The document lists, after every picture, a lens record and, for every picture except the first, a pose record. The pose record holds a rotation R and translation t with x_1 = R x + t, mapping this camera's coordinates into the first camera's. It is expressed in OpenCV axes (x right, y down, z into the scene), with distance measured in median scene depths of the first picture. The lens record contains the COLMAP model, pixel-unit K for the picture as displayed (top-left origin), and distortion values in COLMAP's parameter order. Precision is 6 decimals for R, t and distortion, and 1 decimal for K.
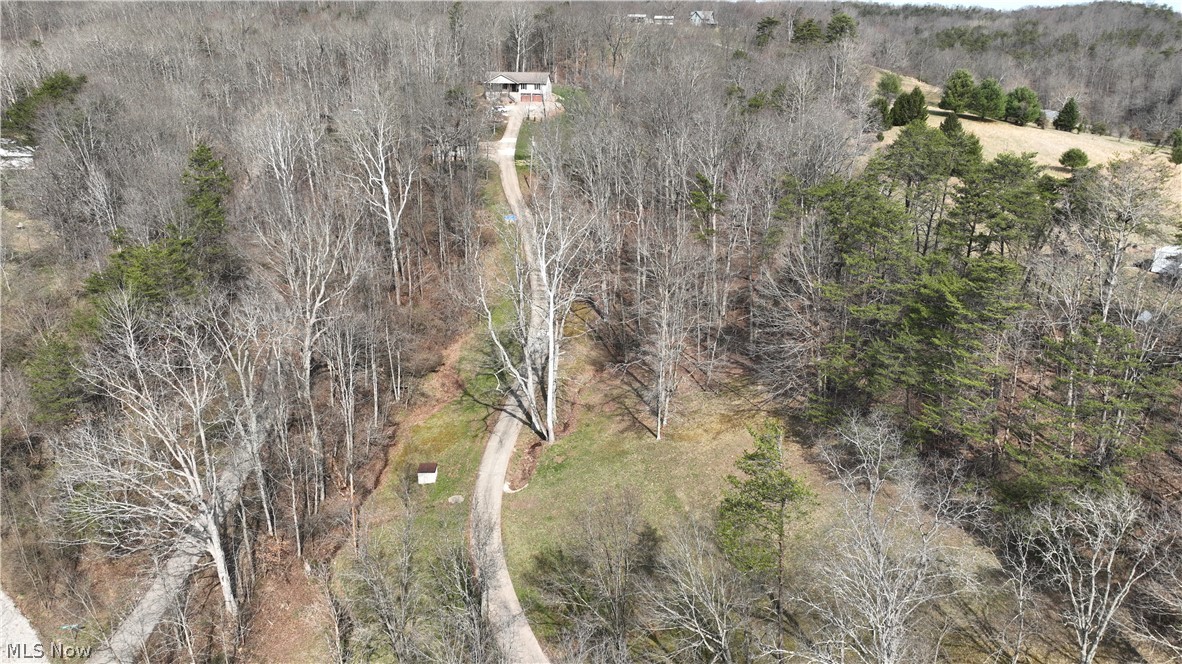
lens RADIAL K [[830.2, 0, 593.6], [0, 830.2, 333.0], [0, 0, 1]] dist [-0.001398, 0.017466]
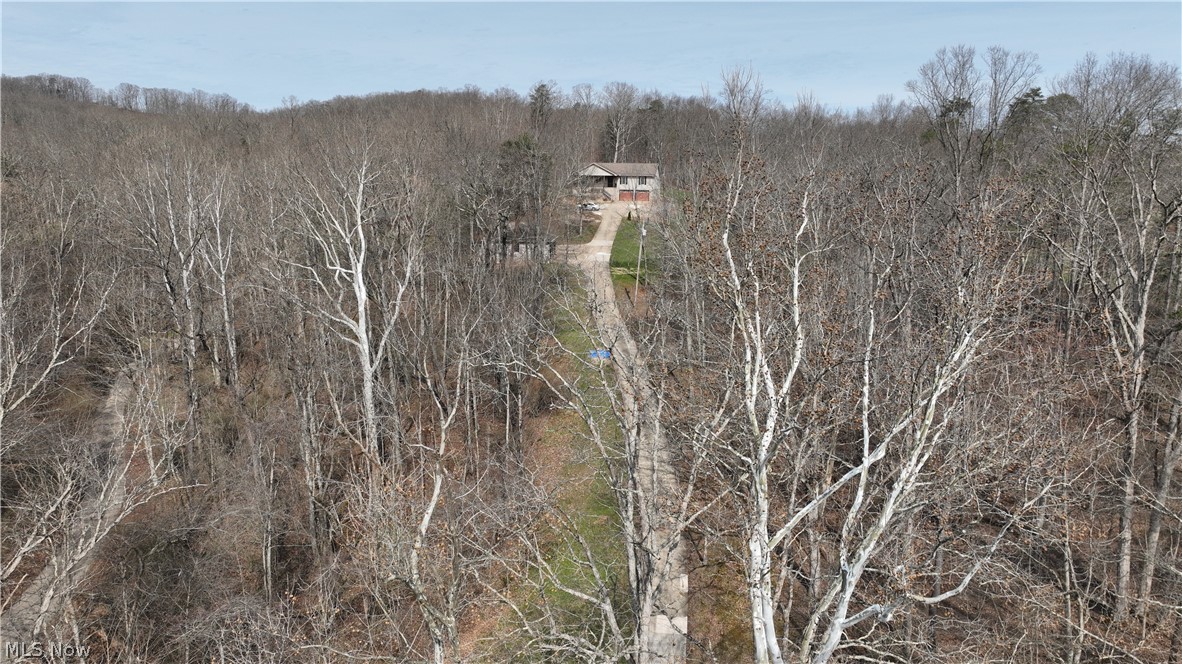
lens RADIAL K [[830.2, 0, 593.6], [0, 830.2, 333.0], [0, 0, 1]] dist [-0.001398, 0.017466]
pose [[0.994405, 0.020235, -0.103674, -0.032737], [-0.037649, 0.984919, -0.168872, -0.039570], [0.098694, 0.171830, 0.980170, 0.309371]]
